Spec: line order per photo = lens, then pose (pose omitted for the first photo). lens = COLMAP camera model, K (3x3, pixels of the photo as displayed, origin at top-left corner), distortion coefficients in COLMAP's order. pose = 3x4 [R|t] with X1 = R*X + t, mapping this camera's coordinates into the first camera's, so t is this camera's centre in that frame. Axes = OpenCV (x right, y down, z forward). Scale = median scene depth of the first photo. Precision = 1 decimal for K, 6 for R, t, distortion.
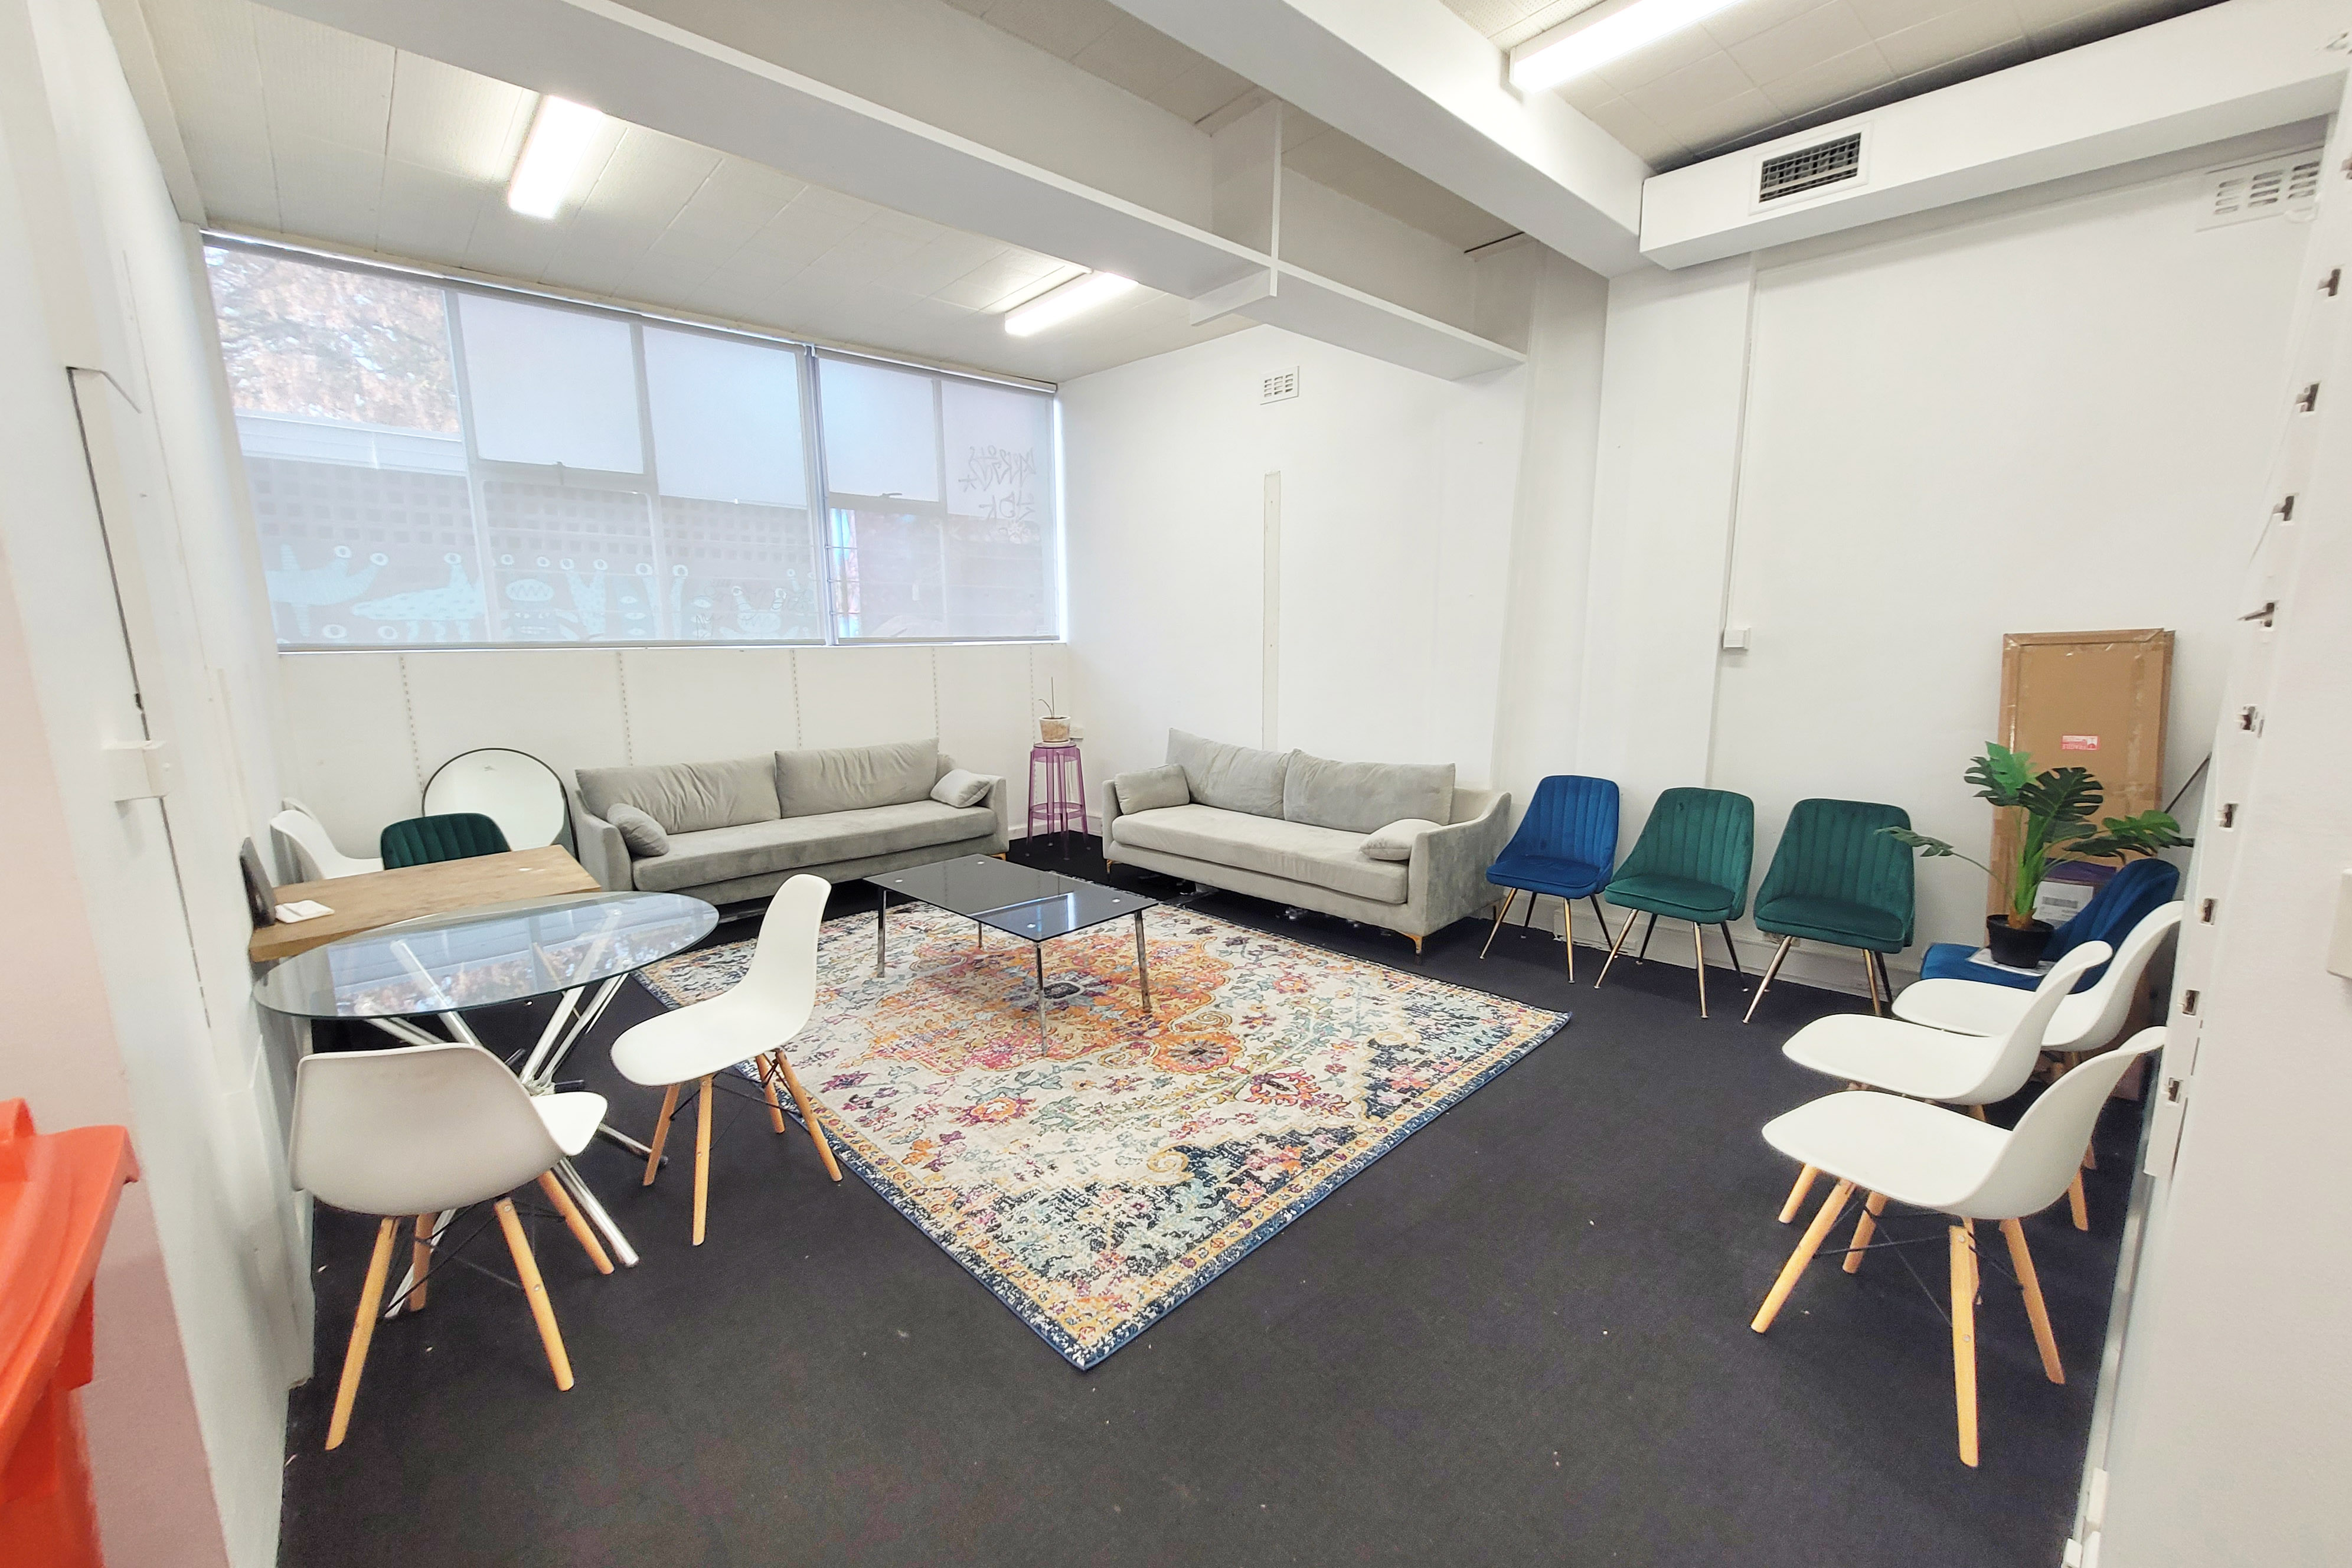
lens RADIAL K [[910.7, 0, 1181.8], [0, 910.7, 784.2], [0, 0, 1]] dist [0.000533, -0.000355]
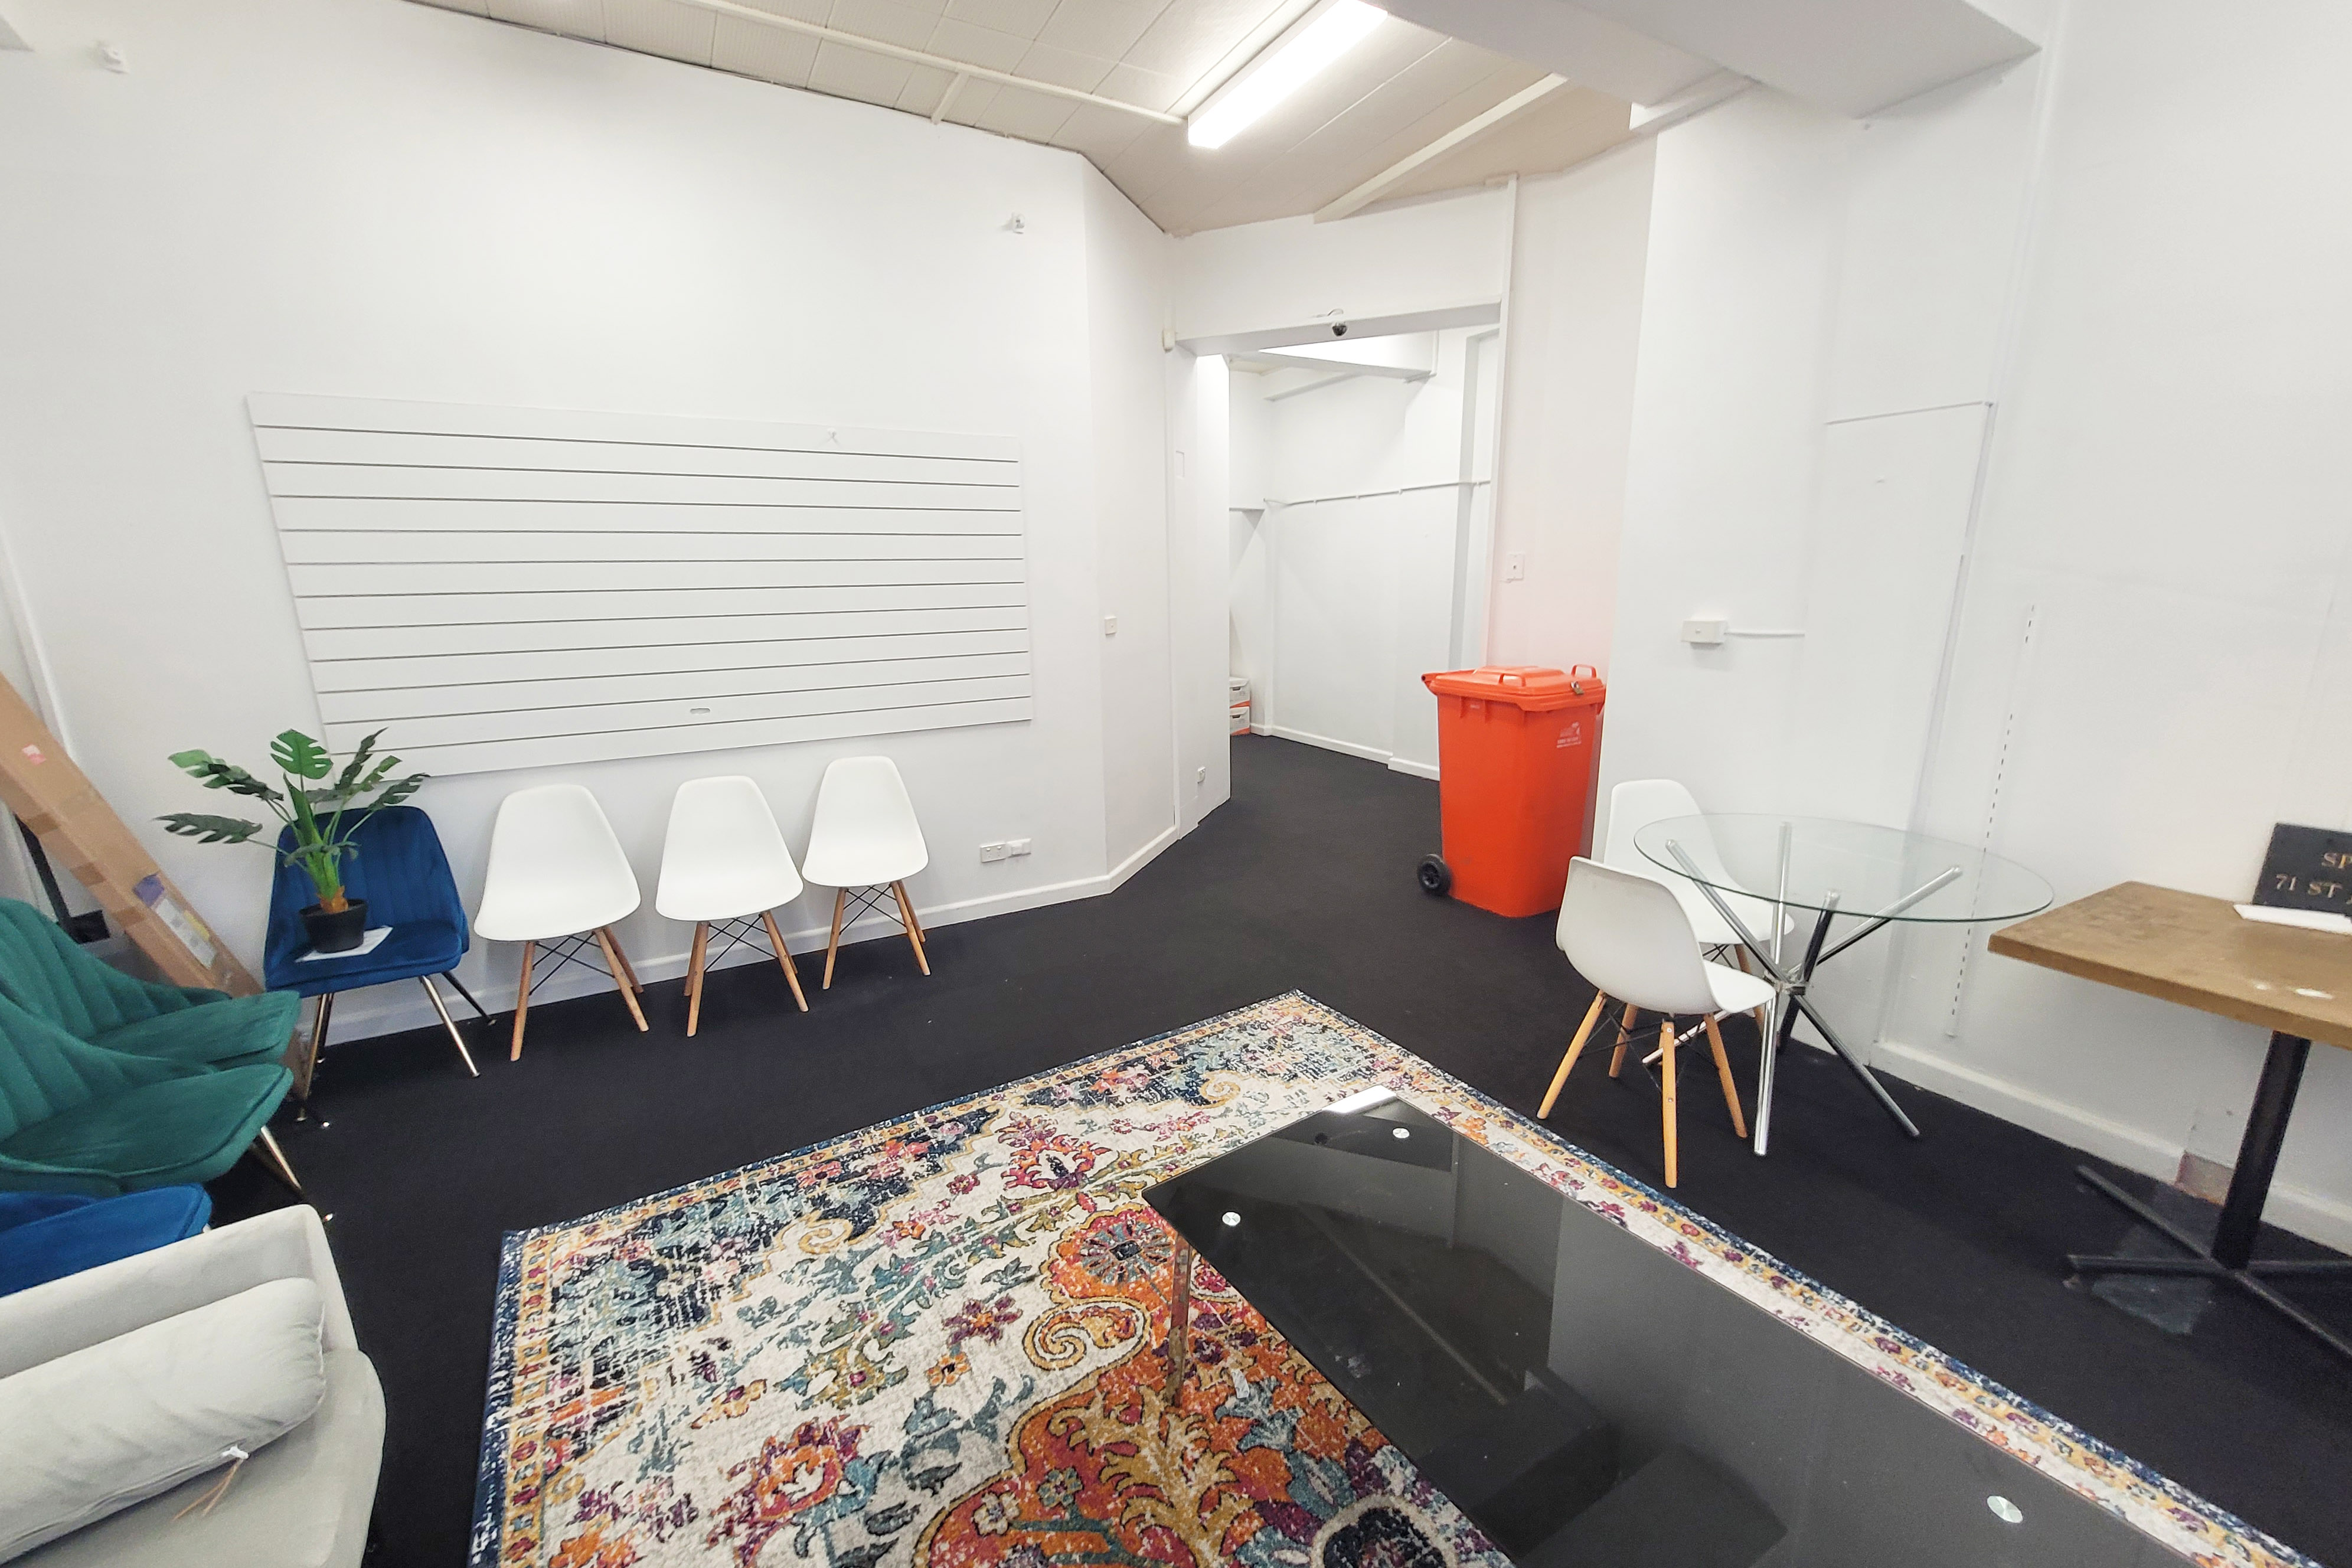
lens RADIAL K [[910.7, 0, 1174.1], [0, 910.7, 787.4], [0, 0, 1]] dist [0.000533, -0.000355]
pose [[-0.974677, -0.030015, 0.221592, -0.176981], [0.057569, 0.923868, 0.378356, -0.297354], [-0.216079, 0.381532, -0.898746, 1.725480]]
